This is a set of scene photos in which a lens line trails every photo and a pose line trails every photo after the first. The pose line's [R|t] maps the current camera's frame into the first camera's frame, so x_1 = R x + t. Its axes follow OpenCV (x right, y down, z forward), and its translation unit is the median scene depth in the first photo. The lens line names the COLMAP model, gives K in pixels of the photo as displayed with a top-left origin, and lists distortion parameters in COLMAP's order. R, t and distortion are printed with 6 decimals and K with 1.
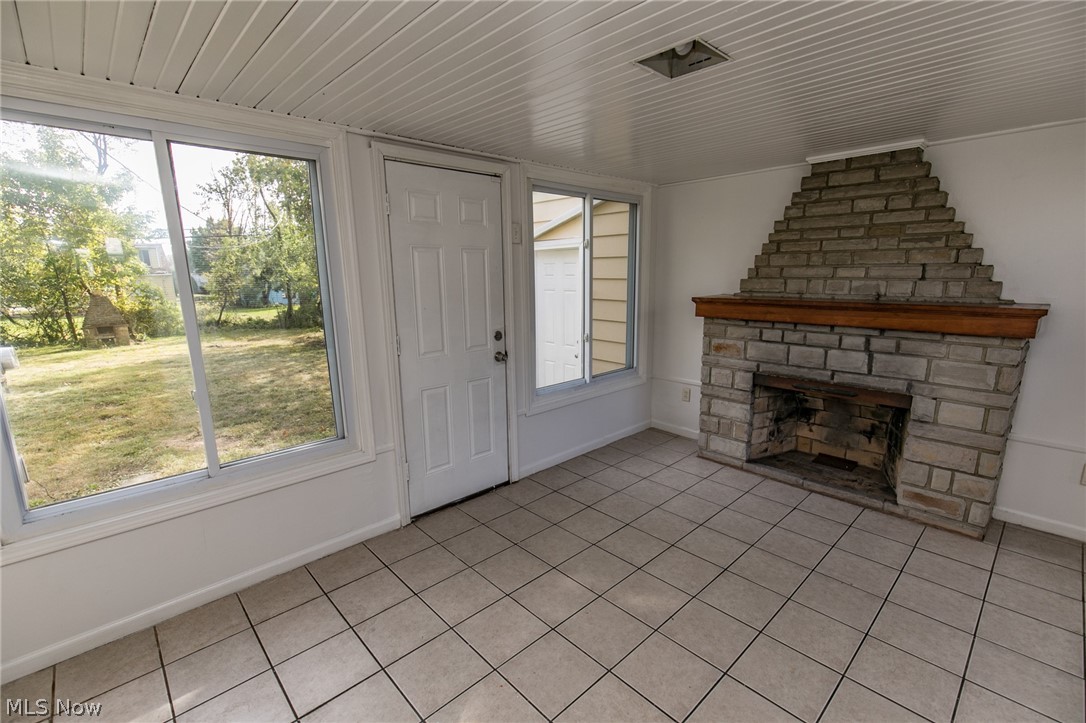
lens RADIAL K [[485.4, 0, 545.2], [0, 485.4, 365.6], [0, 0, 1]] dist [-0.000353, 0.000682]
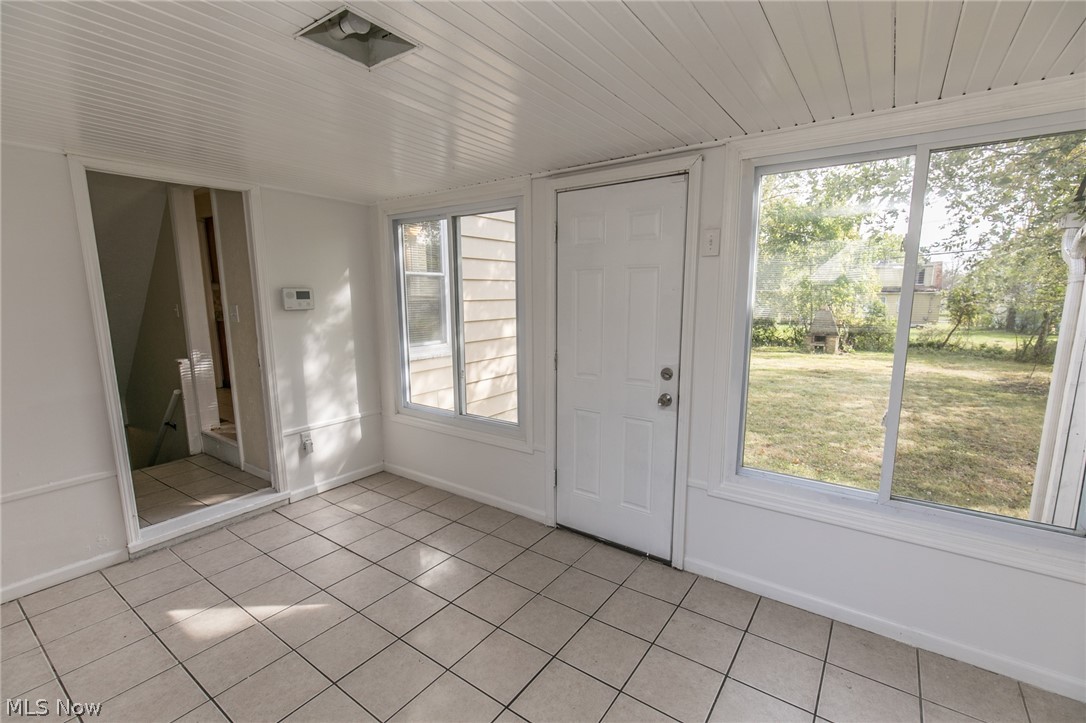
lens RADIAL K [[485.4, 0, 543.9], [0, 485.4, 365.0], [0, 0, 1]] dist [-0.000353, 0.000682]
pose [[0.190599, 0.155060, -0.969344, 0.597718], [-0.190776, 0.974471, 0.118368, -0.124013], [0.962952, 0.162367, 0.215315, 0.593605]]
